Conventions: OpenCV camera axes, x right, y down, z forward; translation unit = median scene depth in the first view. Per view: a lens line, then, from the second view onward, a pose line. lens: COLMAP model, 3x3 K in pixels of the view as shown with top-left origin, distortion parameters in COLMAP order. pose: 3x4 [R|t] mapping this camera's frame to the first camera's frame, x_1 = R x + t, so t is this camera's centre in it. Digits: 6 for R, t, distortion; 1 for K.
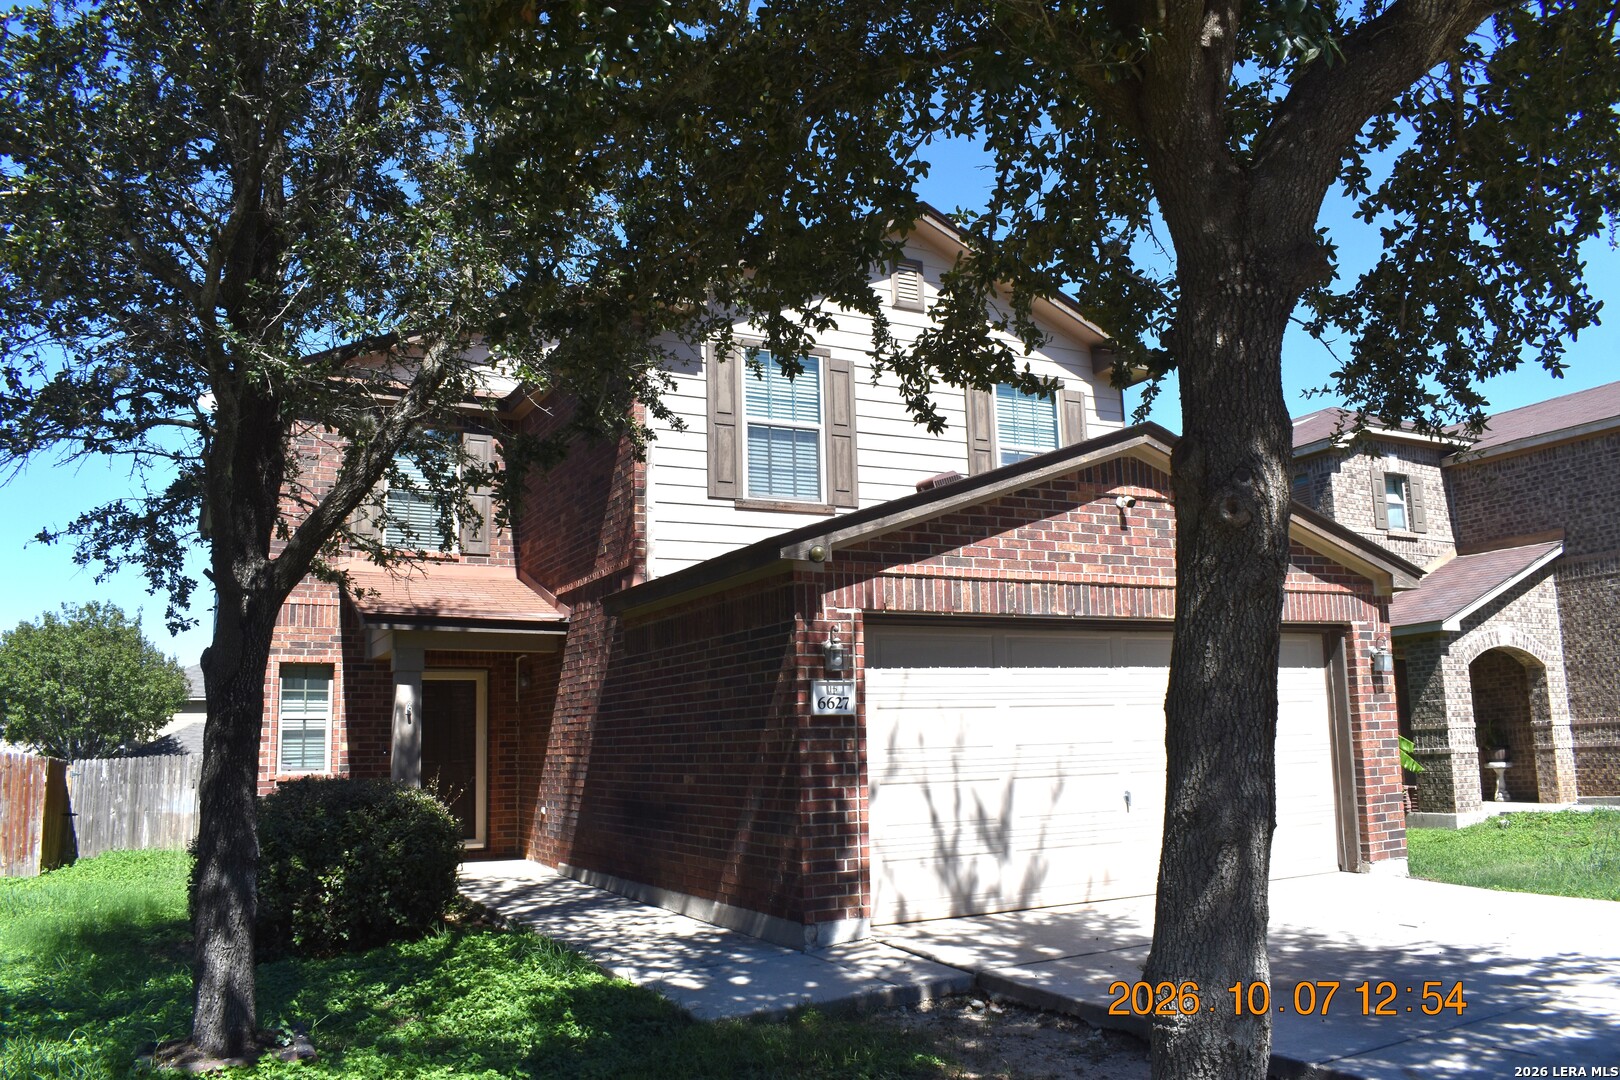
lens RADIAL K [[1259.5, 0, 810.5], [0, 1259.5, 538.3], [0, 0, 1]] dist [-0.067217, -0.013047]
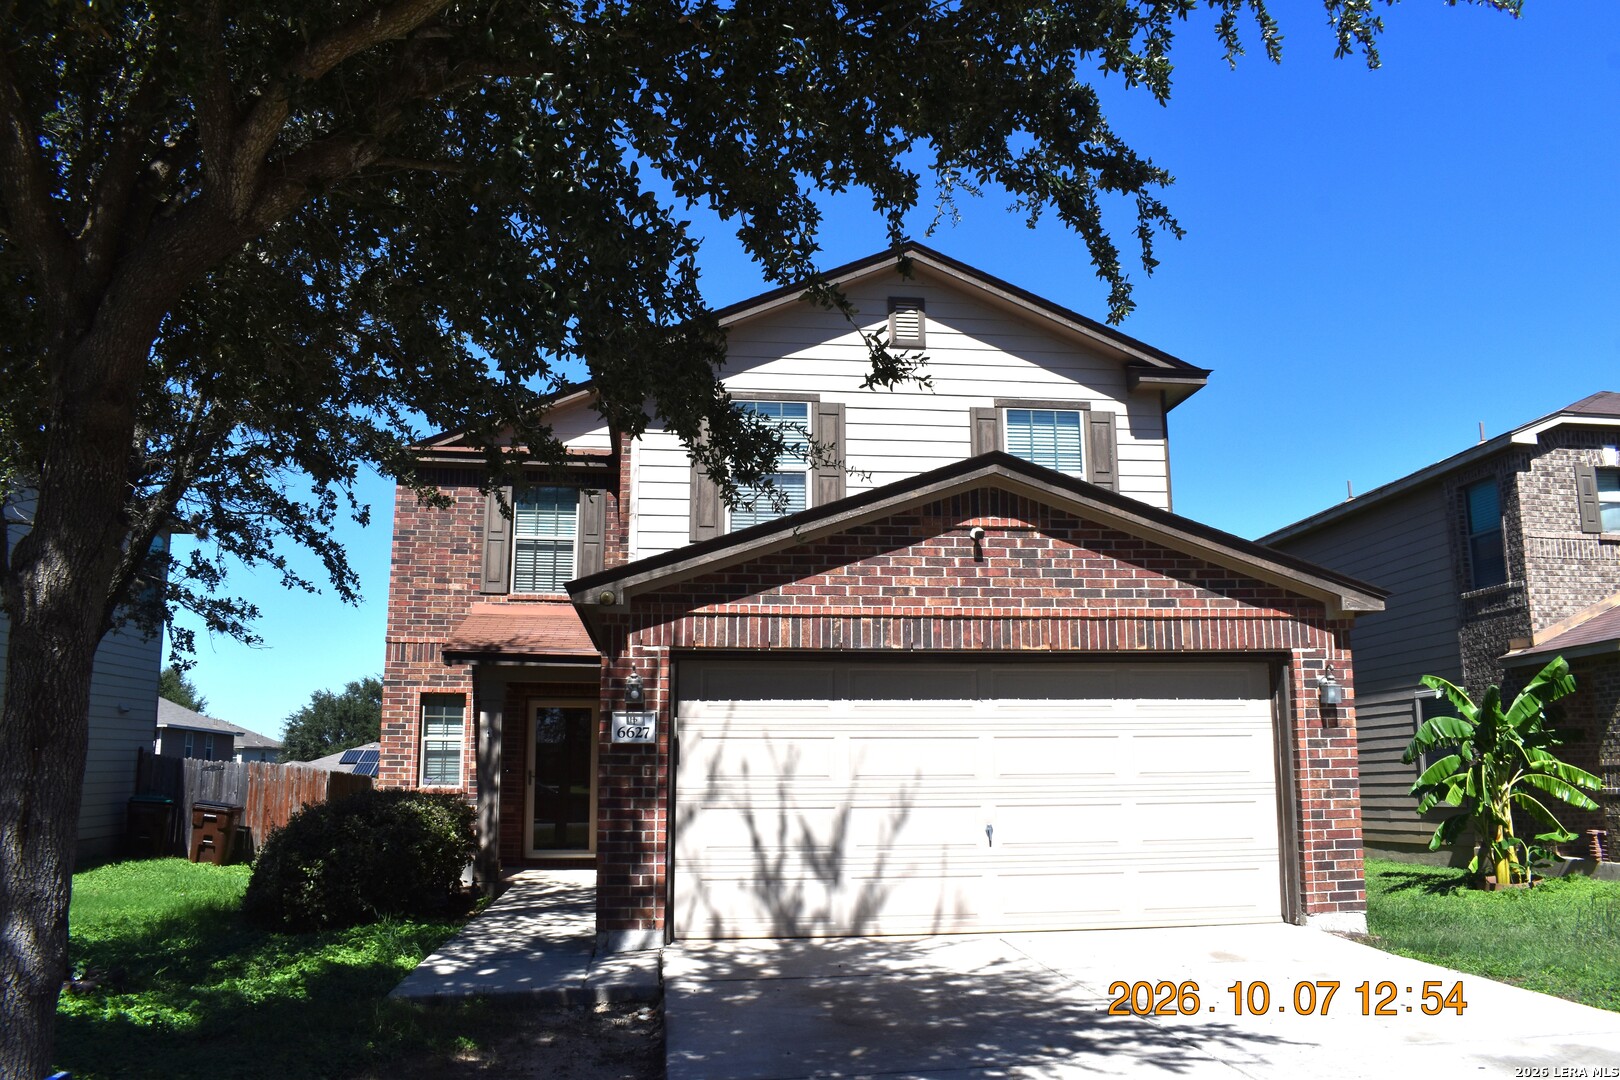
lens RADIAL K [[1259.5, 0, 808.2], [0, 1259.5, 536.7], [0, 0, 1]] dist [-0.067217, -0.013047]
pose [[0.935783, -0.043895, -0.349833, 0.488954], [0.037091, 0.998970, -0.026131, -0.005405], [0.350619, 0.011478, 0.936448, 0.017674]]
